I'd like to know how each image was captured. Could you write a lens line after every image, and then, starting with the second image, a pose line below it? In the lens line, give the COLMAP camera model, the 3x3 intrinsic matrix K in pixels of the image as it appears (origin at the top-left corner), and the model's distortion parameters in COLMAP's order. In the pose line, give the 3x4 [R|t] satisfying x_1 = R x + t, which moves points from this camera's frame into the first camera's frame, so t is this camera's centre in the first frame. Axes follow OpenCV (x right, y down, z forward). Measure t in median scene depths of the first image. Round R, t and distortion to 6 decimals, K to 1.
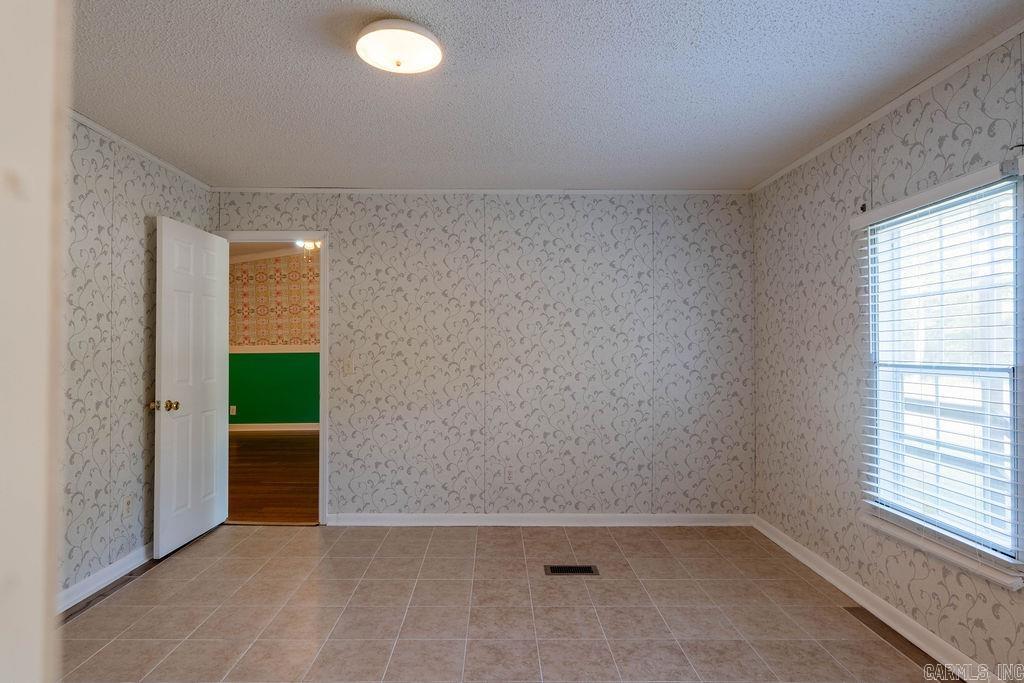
lens RADIAL K [[544.0, 0, 500.9], [0, 544.0, 338.3], [0, 0, 1]] dist [-0.002201, 0.001439]
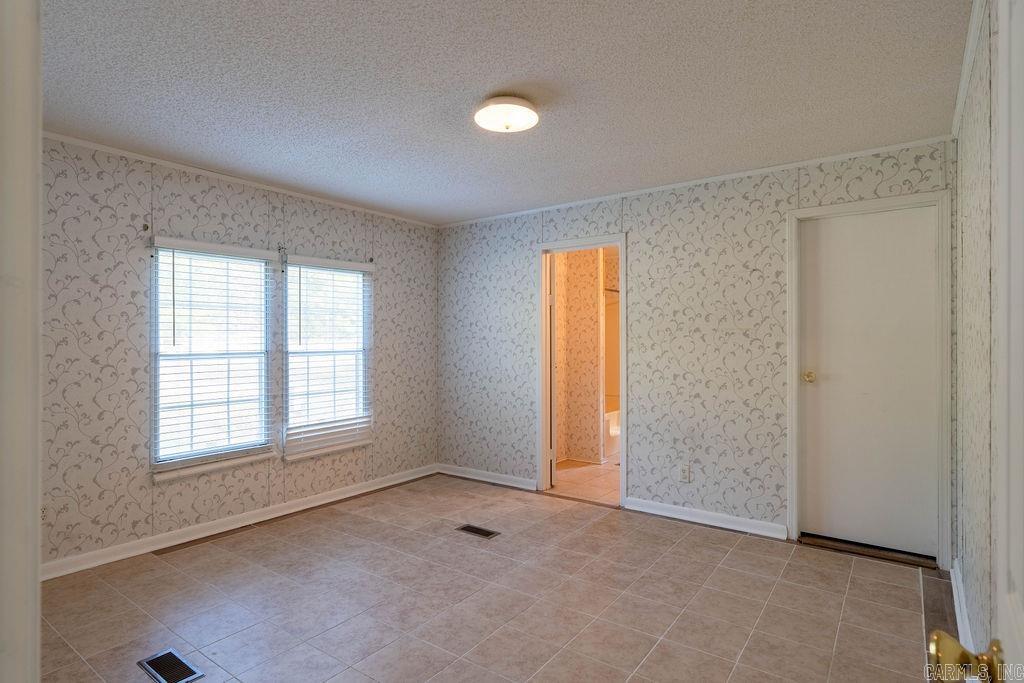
lens RADIAL K [[546.1, 0, 503.4], [0, 546.1, 339.0], [0, 0, 1]] dist [-0.003668, 0.001512]
pose [[-0.800570, -0.000235, 0.599240, -0.500951], [-0.010213, 0.999860, -0.013252, 0.012993], [-0.599153, -0.016729, -0.800460, 1.059393]]
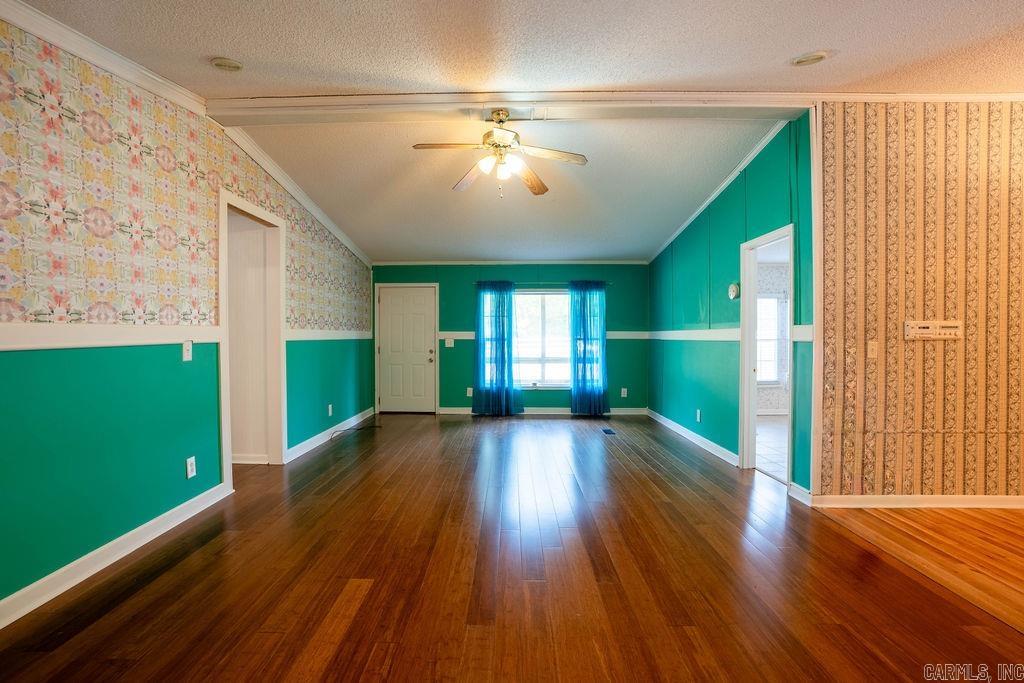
lens RADIAL K [[470.5, 0, 504.0], [0, 470.5, 337.3], [0, 0, 1]] dist [-0.068208, 0.024789]
pose [[0.016900, -0.003661, 0.999850, -1.473183], [-0.017431, 0.999840, 0.003955, 0.033232], [-0.999705, -0.017495, 0.016834, 1.616016]]
